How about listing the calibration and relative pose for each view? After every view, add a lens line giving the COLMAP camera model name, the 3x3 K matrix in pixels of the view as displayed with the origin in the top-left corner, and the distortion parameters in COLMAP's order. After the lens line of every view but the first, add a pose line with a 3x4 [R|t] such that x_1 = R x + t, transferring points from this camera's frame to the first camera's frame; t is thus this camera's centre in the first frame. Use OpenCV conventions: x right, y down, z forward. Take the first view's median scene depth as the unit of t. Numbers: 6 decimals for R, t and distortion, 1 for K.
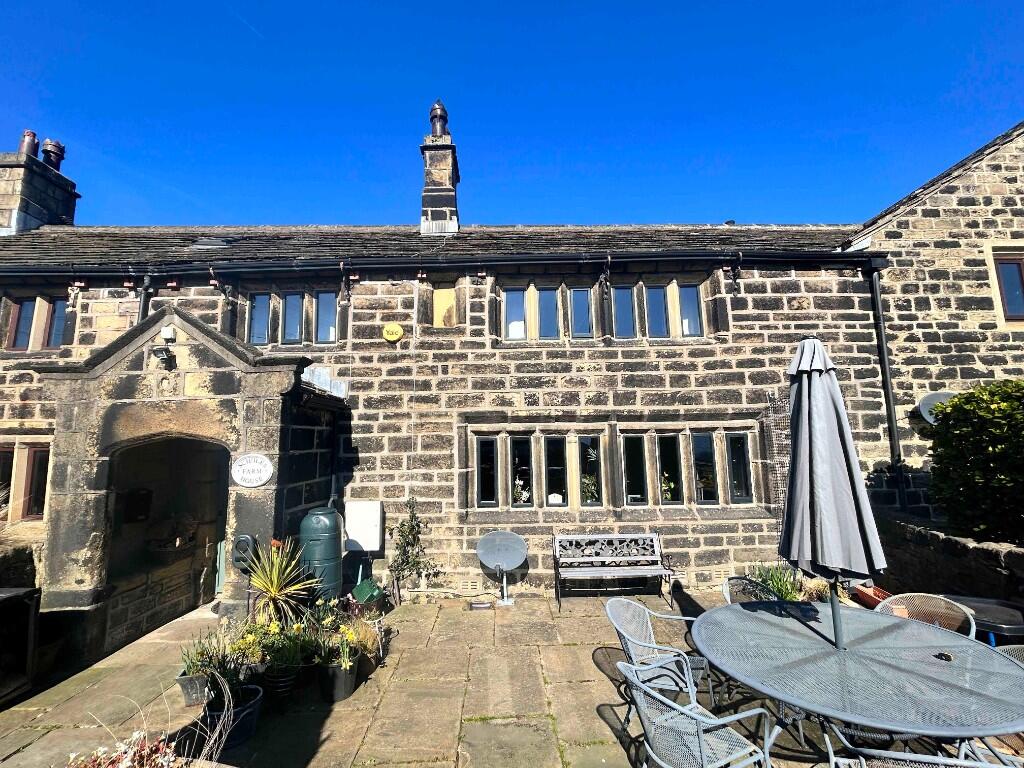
lens RADIAL K [[453.5, 0, 510.5], [0, 453.5, 387.3], [0, 0, 1]] dist [-0.002265, 0.000247]
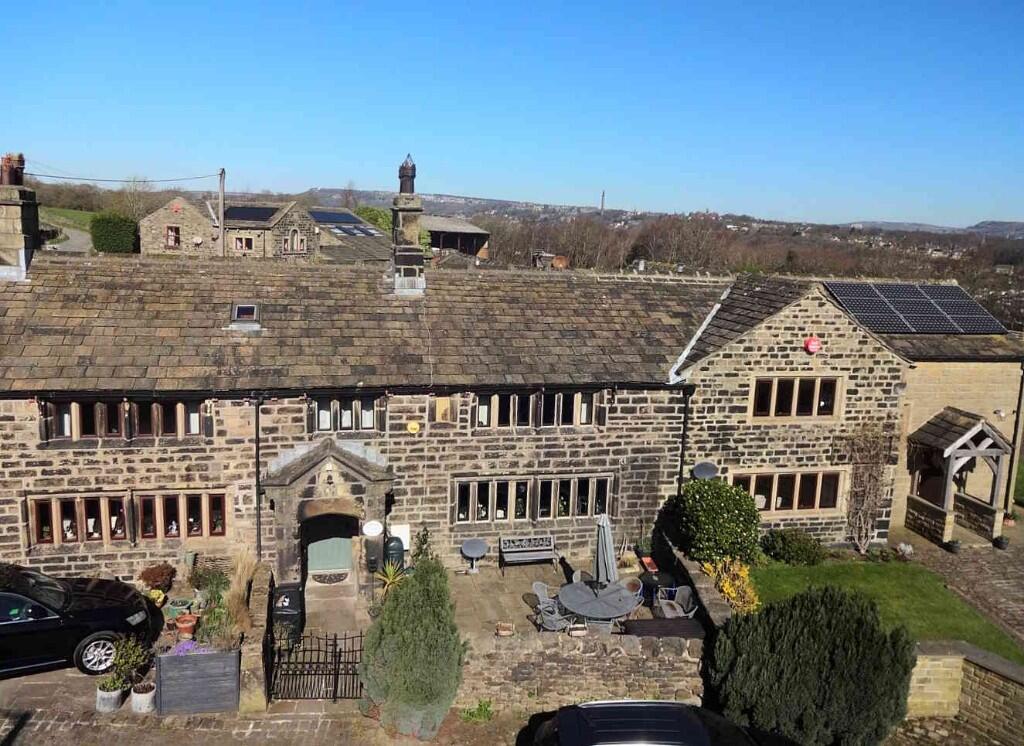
lens RADIAL K [[763.9, 0, 511.3], [0, 763.9, 366.9], [0, 0, 1]] dist [-0.013497, -0.006429]
pose [[0.972792, 0.020801, 0.230745, -0.565765], [-0.089142, 0.952893, 0.289912, -1.185773], [-0.213844, -0.302593, 0.928821, -1.620113]]
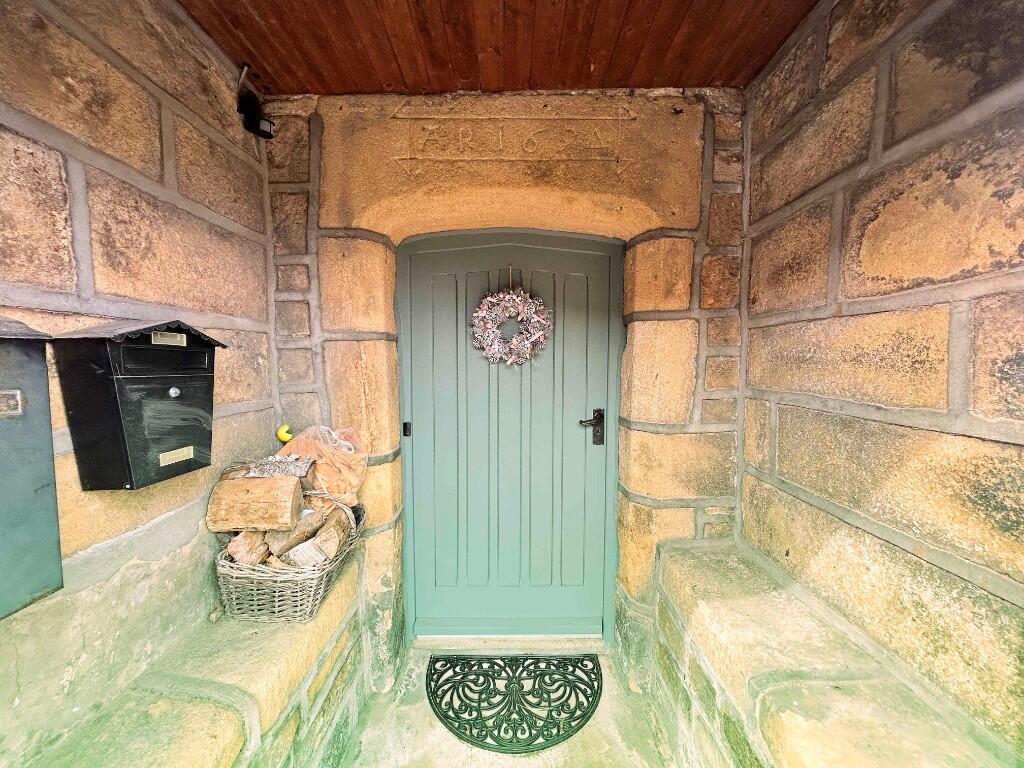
lens RADIAL K [[415.5, 0, 506.9], [0, 415.5, 386.0], [0, 0, 1]] dist [0.000890, 0.000116]
pose [[0.999876, 0.015697, 0.000934, -0.560081], [-0.015581, 0.980938, 0.193693, 0.181550], [0.002124, -0.193684, 0.981062, 0.690317]]
